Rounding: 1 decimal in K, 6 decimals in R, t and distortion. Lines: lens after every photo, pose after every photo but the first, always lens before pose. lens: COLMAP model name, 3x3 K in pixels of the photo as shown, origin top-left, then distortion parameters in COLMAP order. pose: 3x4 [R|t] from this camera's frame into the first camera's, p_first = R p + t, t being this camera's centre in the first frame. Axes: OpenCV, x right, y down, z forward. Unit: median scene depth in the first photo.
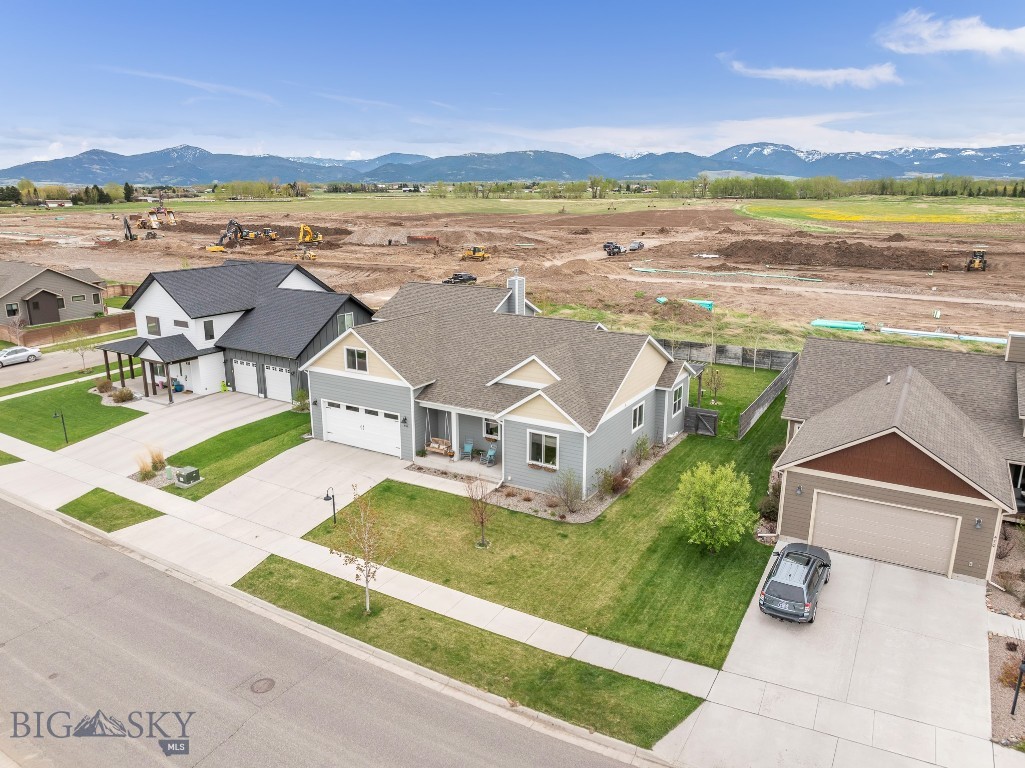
lens RADIAL K [[717.9, 0, 512.5], [0, 717.9, 384.0], [0, 0, 1]] dist [-0.037221, -0.001475]
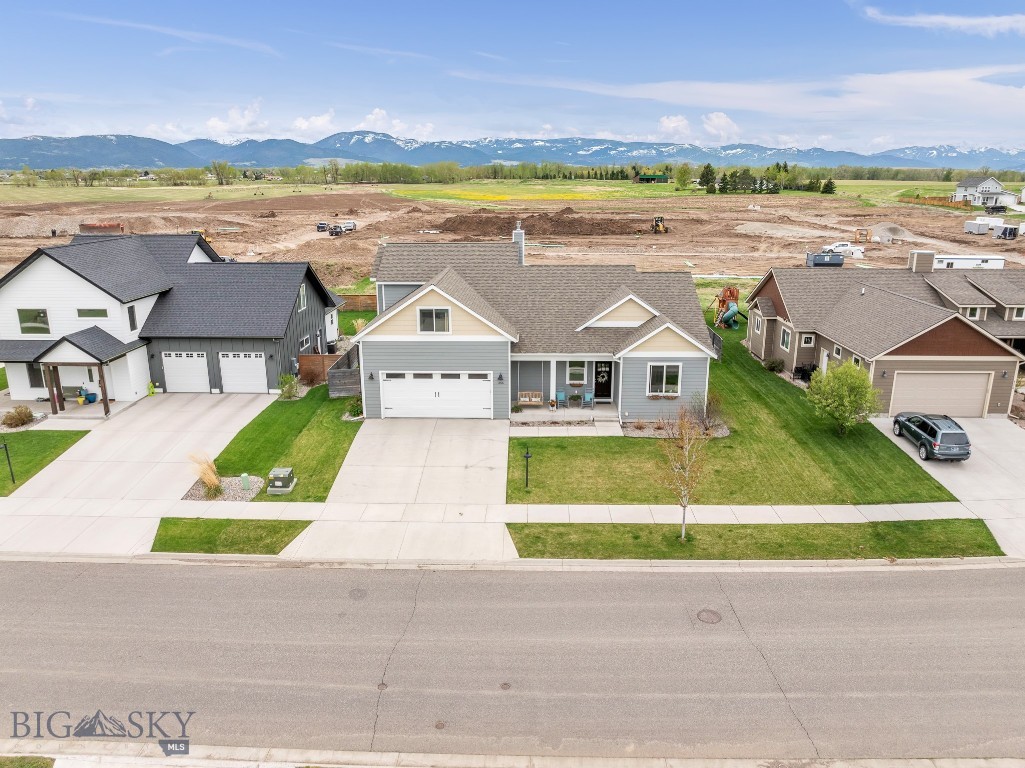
lens RADIAL K [[717.9, 0, 512.5], [0, 717.9, 384.0], [0, 0, 1]] dist [-0.037221, -0.001475]
pose [[0.869043, -0.134127, 0.476209, -0.589270], [0.126388, 0.990799, 0.048417, 0.015441], [-0.478321, 0.018111, 0.877998, 0.151701]]
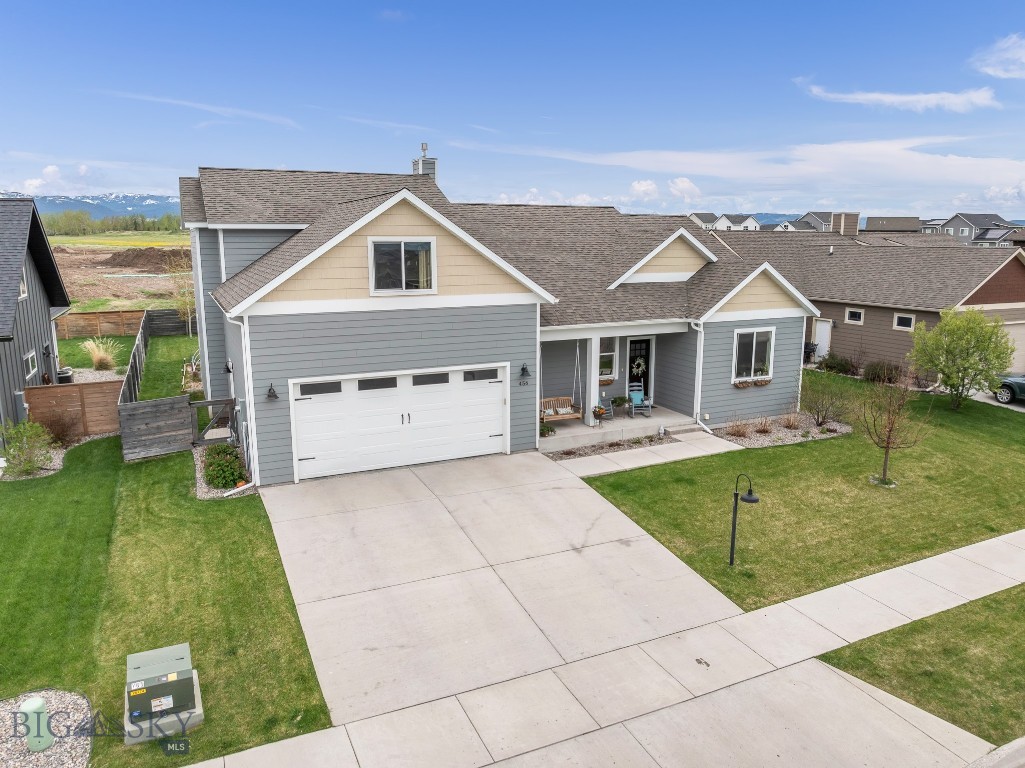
lens RADIAL K [[717.9, 0, 512.5], [0, 717.9, 384.0], [0, 0, 1]] dist [-0.037221, -0.001475]
pose [[0.553227, -0.161611, 0.817203, -0.570934], [0.210410, 0.976301, 0.050632, 0.031319], [-0.806019, 0.143936, 0.574121, 0.709650]]
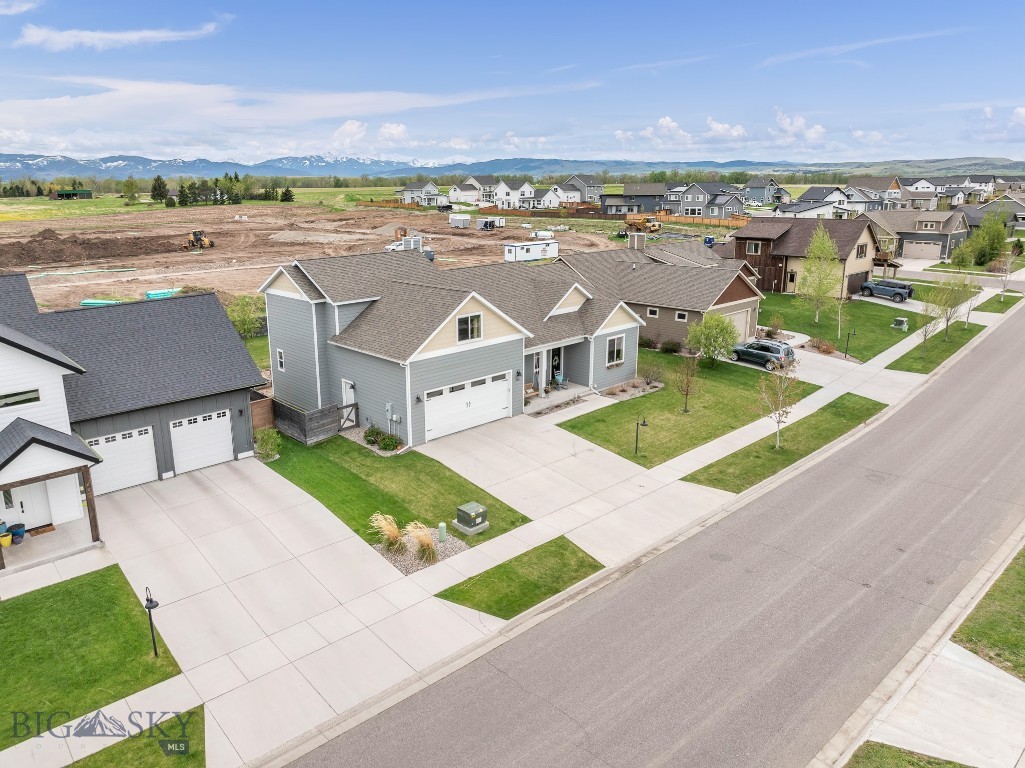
lens RADIAL K [[697.0, 0, 489.3], [0, 697.0, 443.4], [0, 0, 1]] dist [-0.033522, 0.002009]
pose [[0.292702, -0.334620, 0.895743, -1.051909], [0.261437, 0.929082, 0.261645, -0.122291], [-0.919770, 0.157596, 0.359426, 0.700948]]
